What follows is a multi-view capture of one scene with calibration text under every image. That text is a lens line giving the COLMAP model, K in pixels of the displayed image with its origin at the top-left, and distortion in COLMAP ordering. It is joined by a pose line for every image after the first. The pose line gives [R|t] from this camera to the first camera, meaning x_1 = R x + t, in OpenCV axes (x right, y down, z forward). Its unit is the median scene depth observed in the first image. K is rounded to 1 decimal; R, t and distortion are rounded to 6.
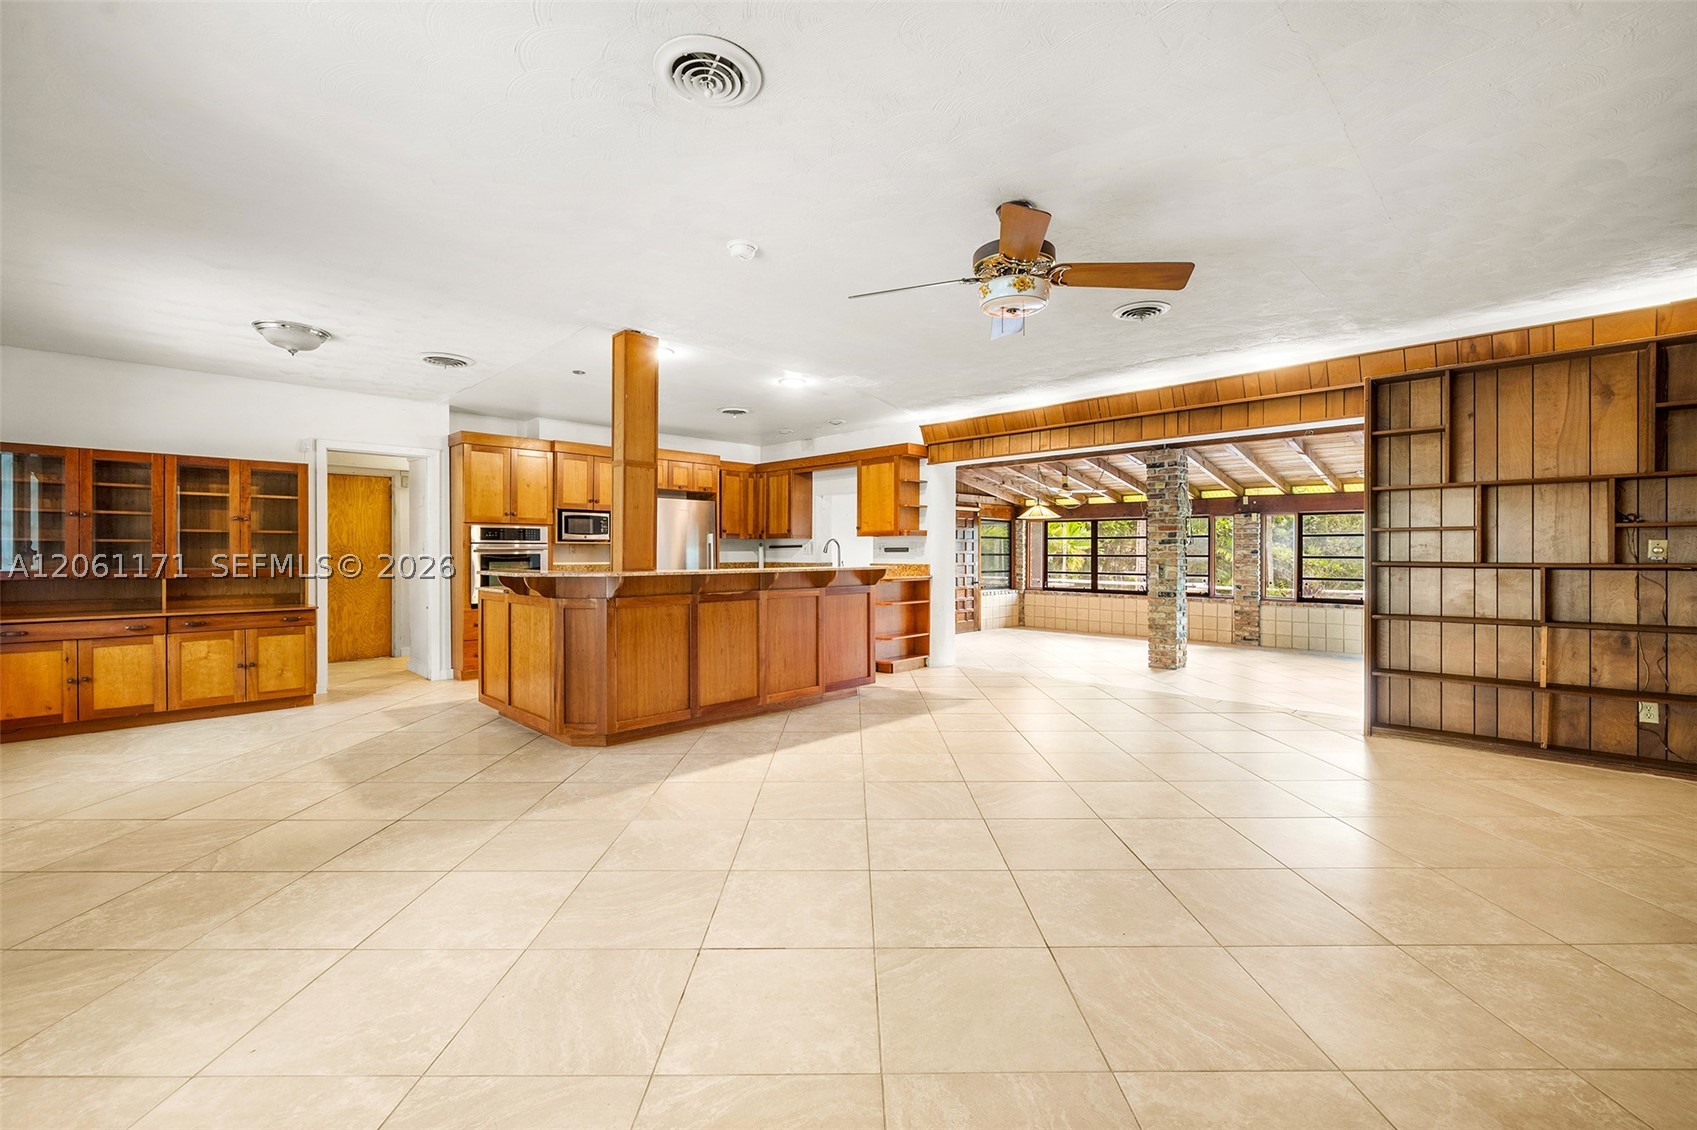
lens RADIAL K [[735.5, 0, 861.5], [0, 735.5, 555.0], [0, 0, 1]] dist [0.002565, -0.000971]
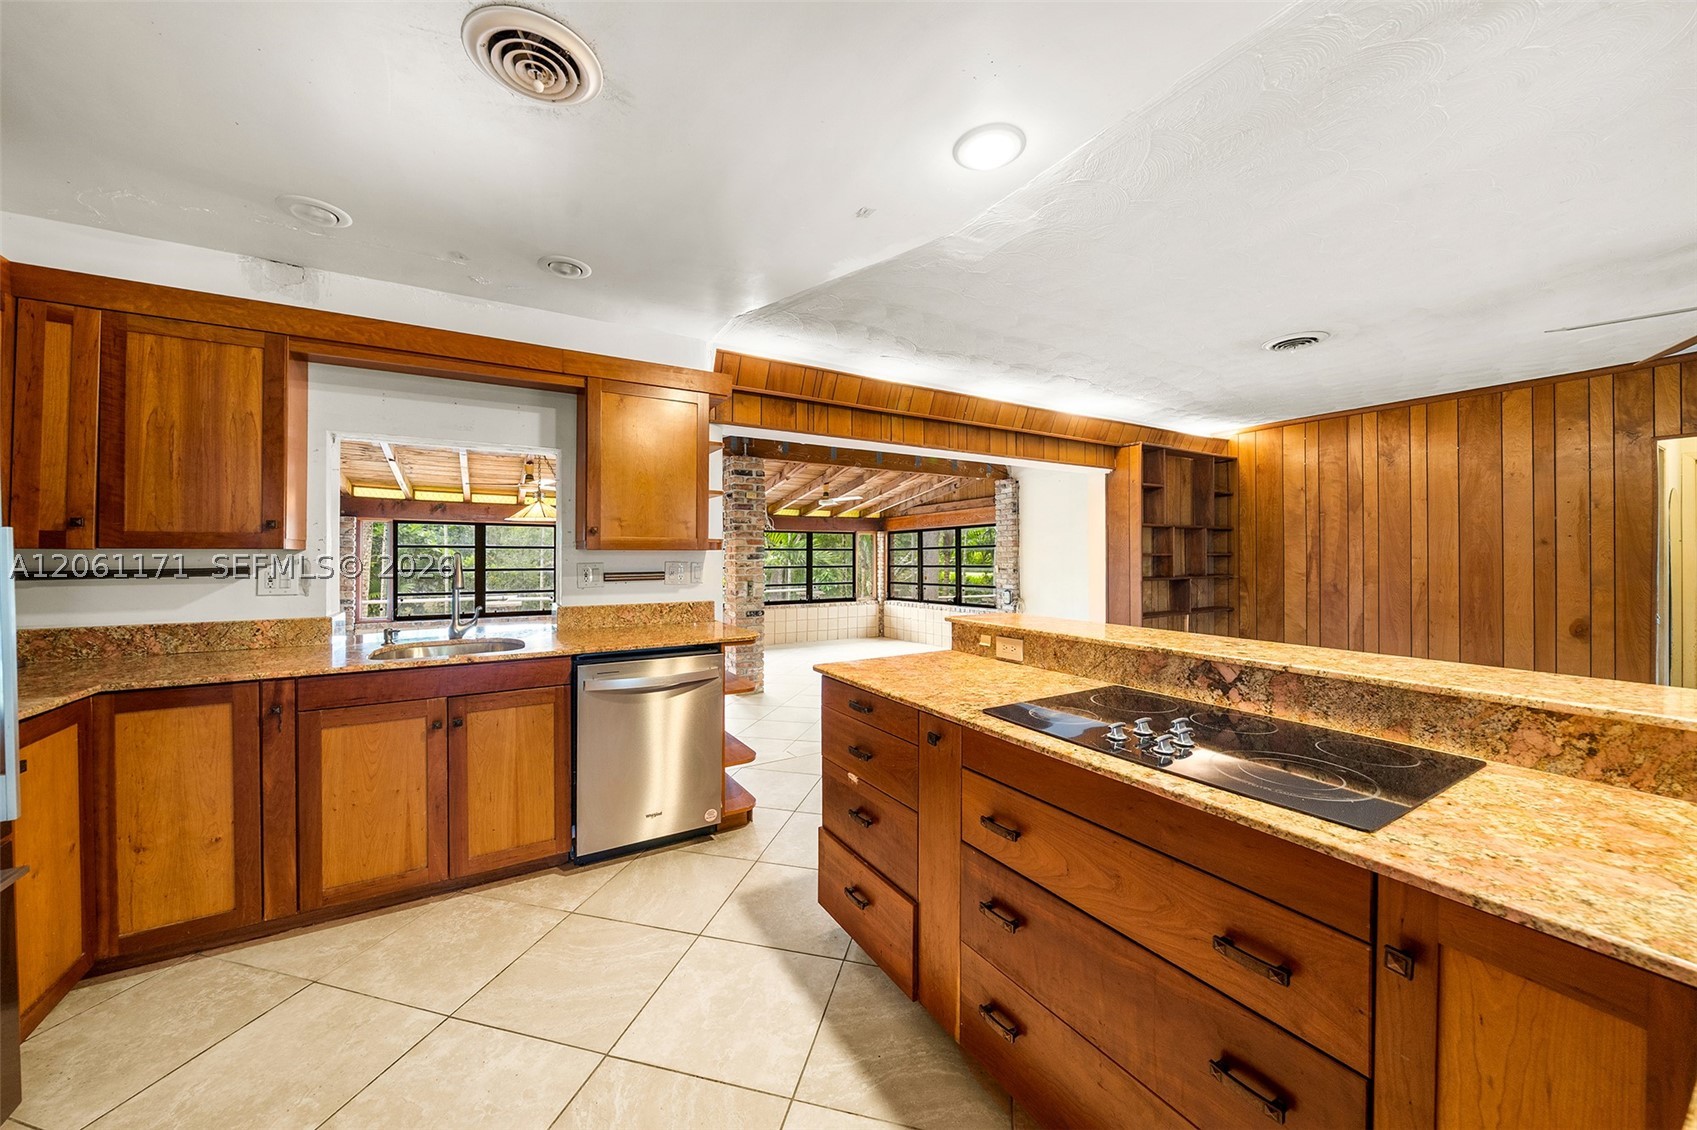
lens RADIAL K [[599.6, 0, 835.0], [0, 599.6, 553.6], [0, 0, 1]] dist [-0.005423, 0.000067]
pose [[0.256191, 0.001372, 0.966625, -0.325502], [0.003303, 0.999992, -0.002295, -0.022164], [-0.966621, 0.003781, 0.256184, 0.789867]]
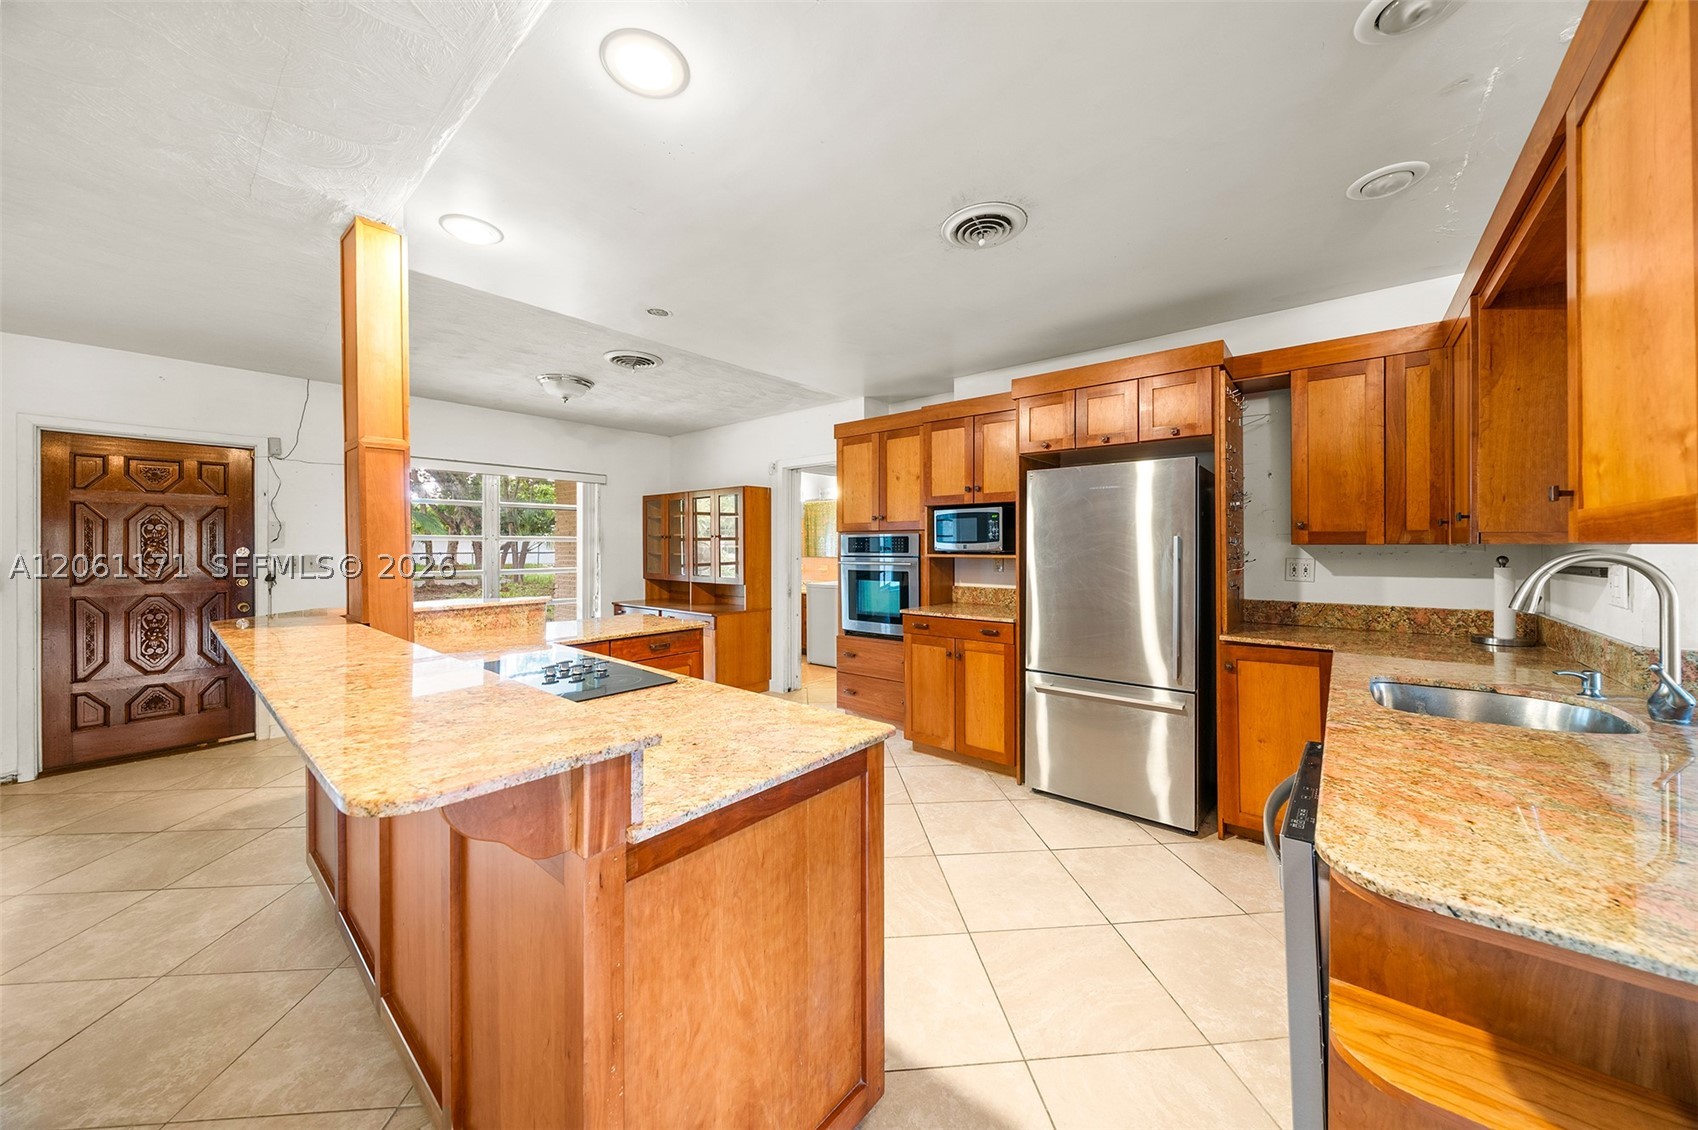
lens RADIAL K [[600.0, 0, 833.7], [0, 600.0, 540.0], [0, 0, 1]] dist [-0.005423, 0.000067]
pose [[0.060973, -0.006275, -0.998120, 0.132074], [-0.000257, 0.999980, -0.006302, -0.026905], [0.998139, 0.000641, 0.060970, 0.841482]]
